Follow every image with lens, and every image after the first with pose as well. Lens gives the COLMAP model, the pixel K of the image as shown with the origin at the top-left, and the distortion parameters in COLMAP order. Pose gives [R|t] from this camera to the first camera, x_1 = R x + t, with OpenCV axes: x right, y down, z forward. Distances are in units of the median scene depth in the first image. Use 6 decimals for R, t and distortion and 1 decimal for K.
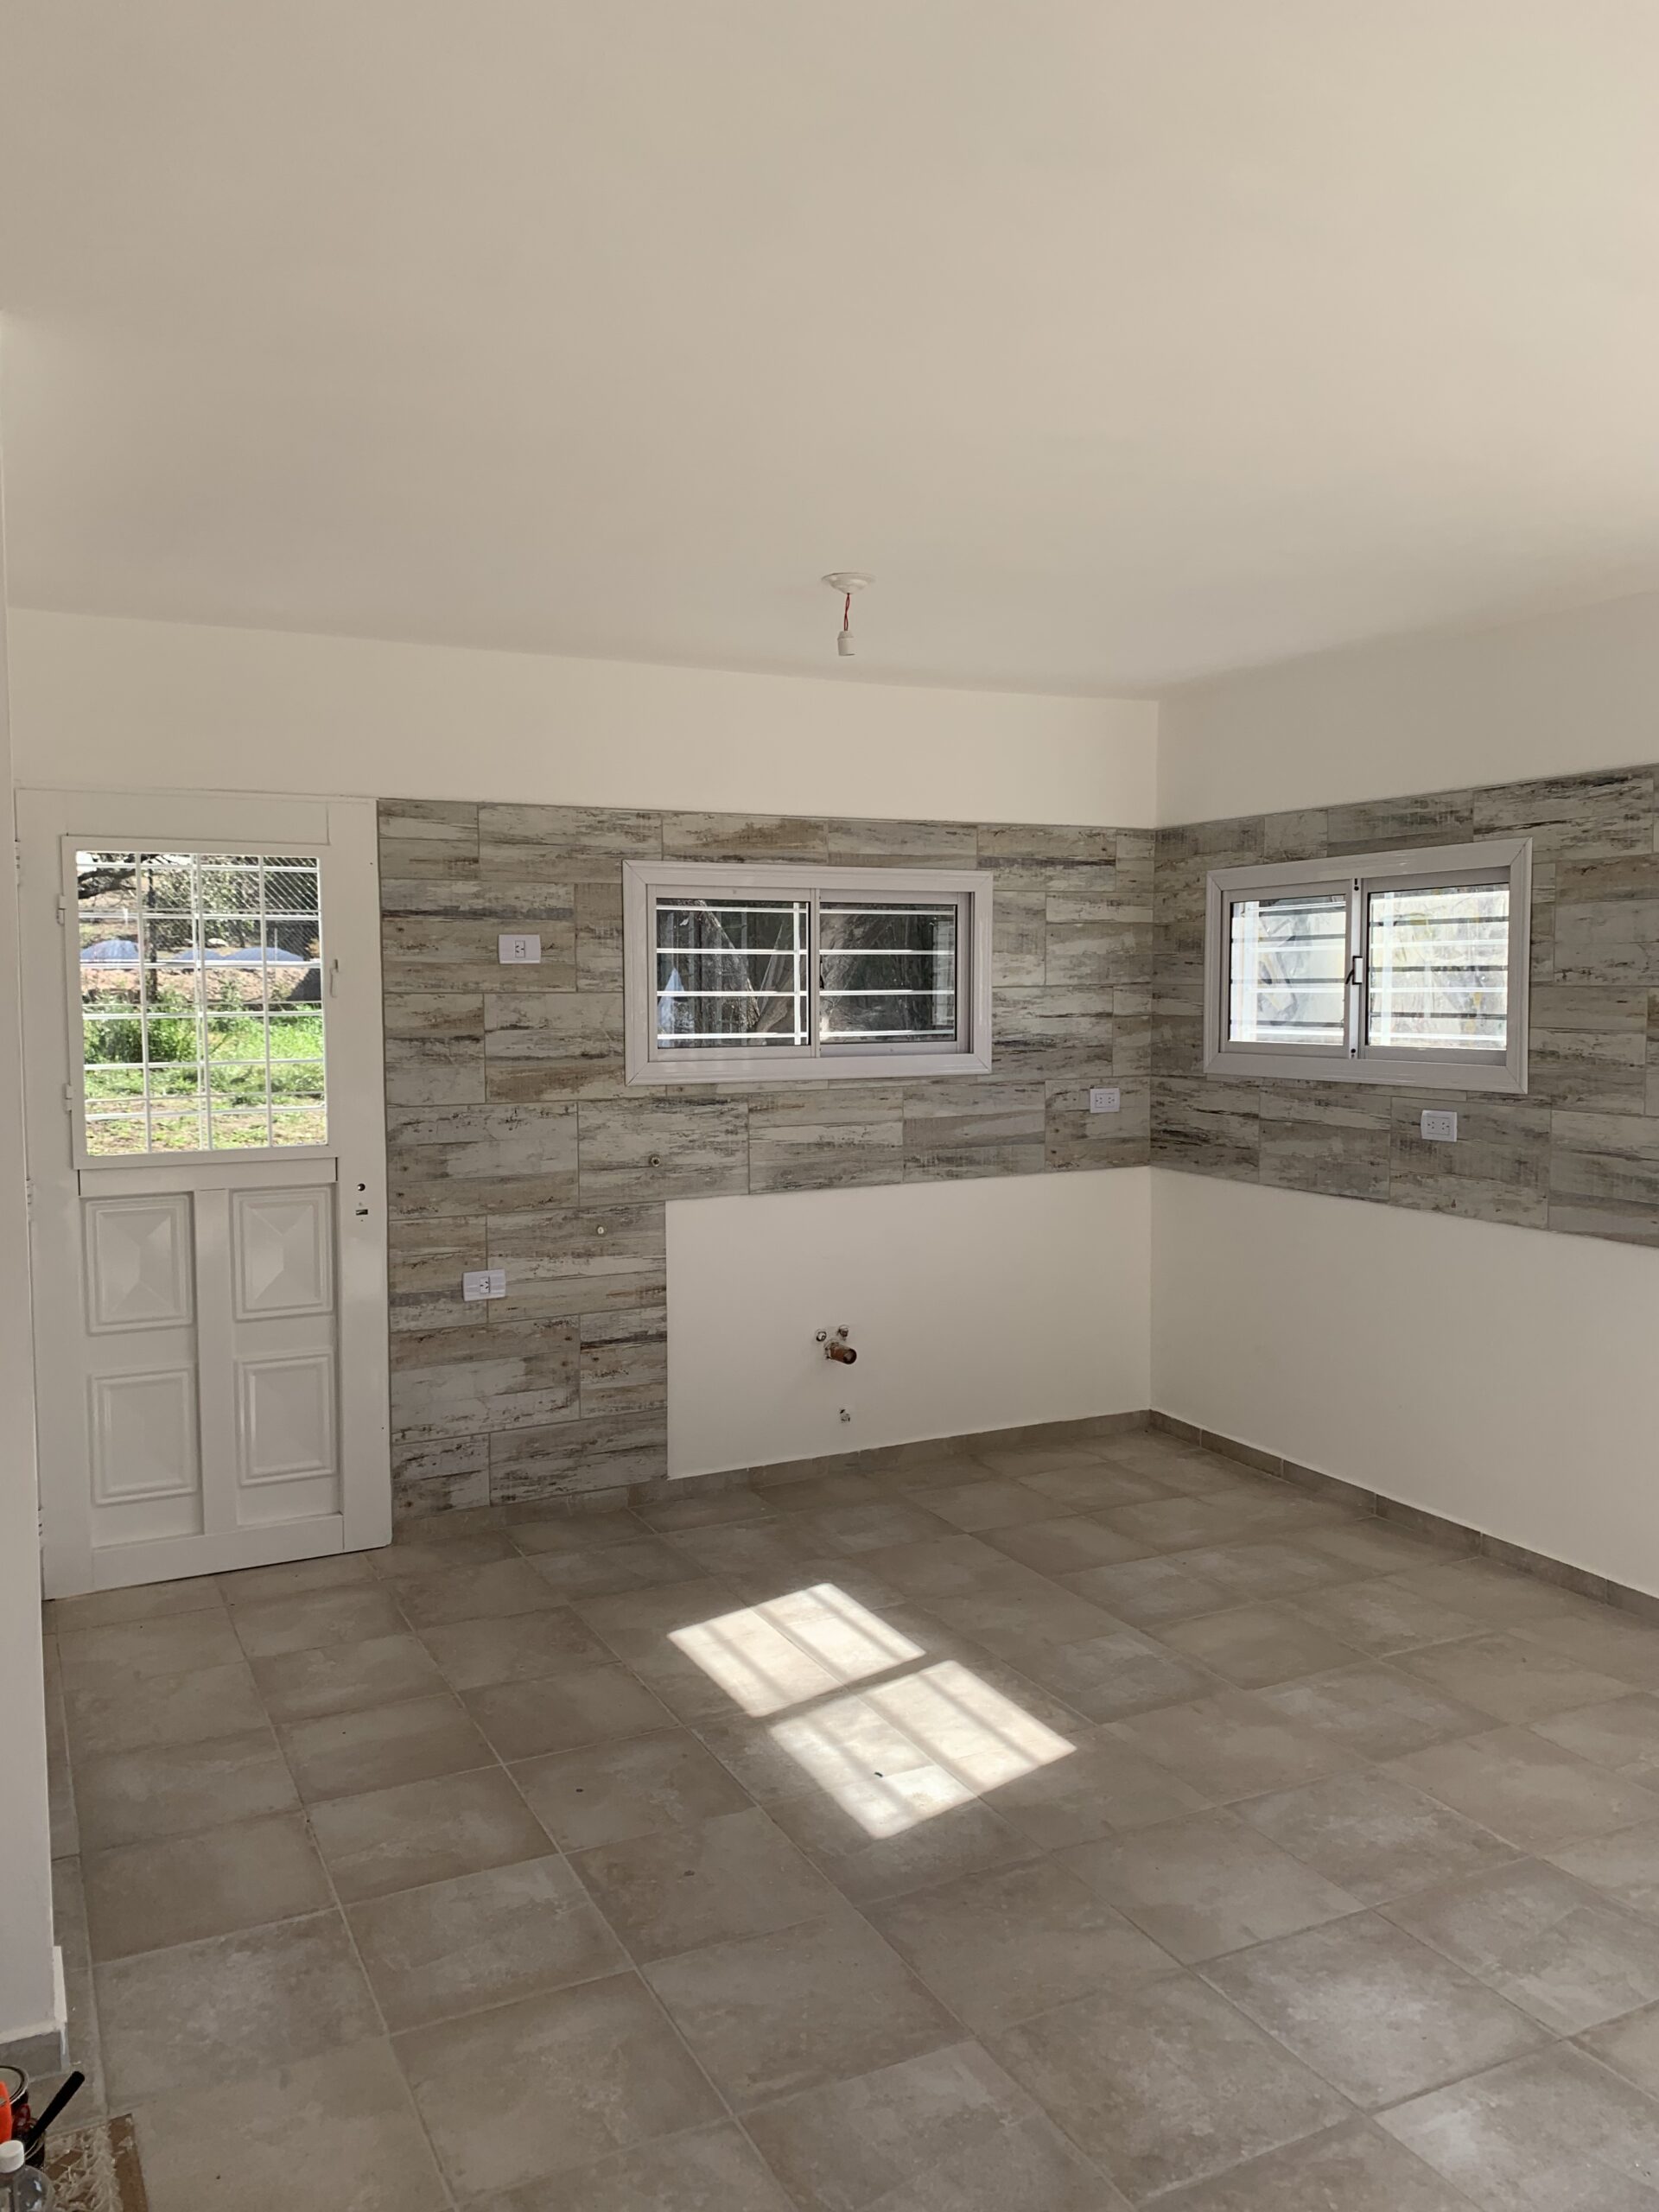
lens RADIAL K [[1681.7, 0, 829.5], [0, 1681.7, 1106.0], [0, 0, 1]] dist [0.168037, -0.351049]
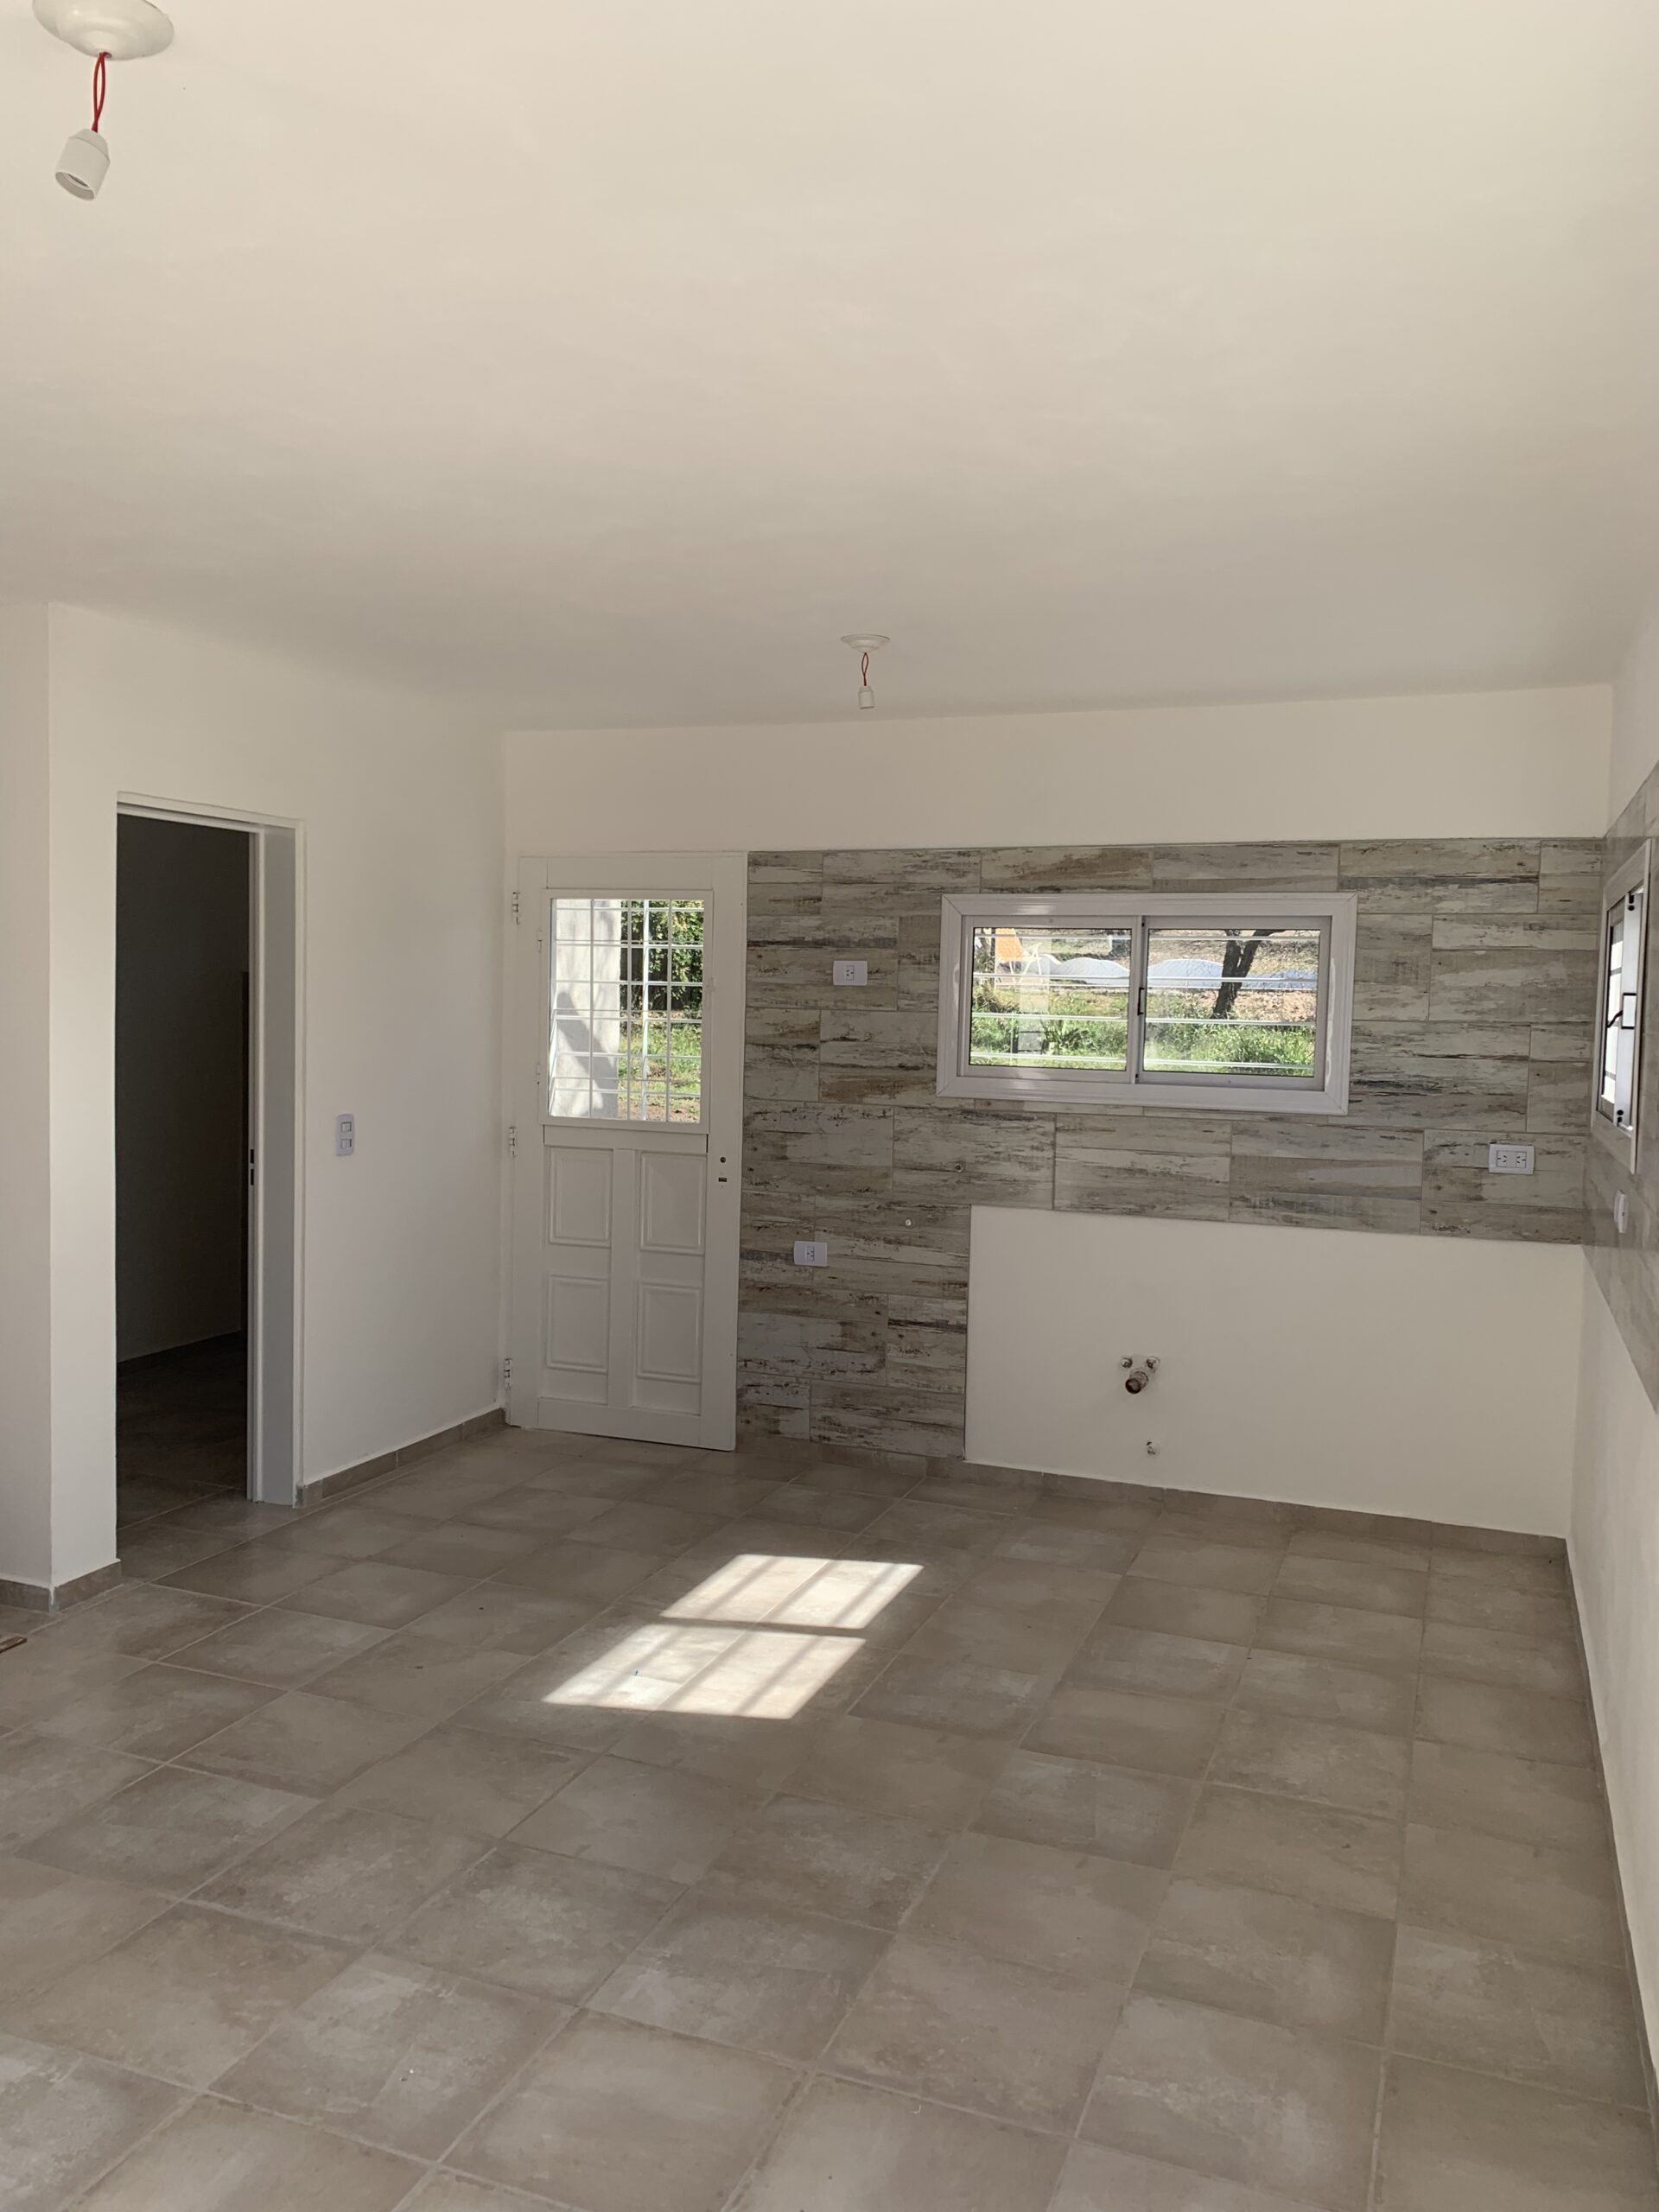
lens RADIAL K [[1672.6, 0, 829.5], [0, 1672.6, 1106.0], [0, 0, 1]] dist [0.190610, -0.543152]
pose [[0.675872, 0.067855, -0.733889, 0.655839], [-0.083611, 0.996384, 0.015124, -0.016759], [0.732261, 0.051139, 0.679101, 0.200857]]
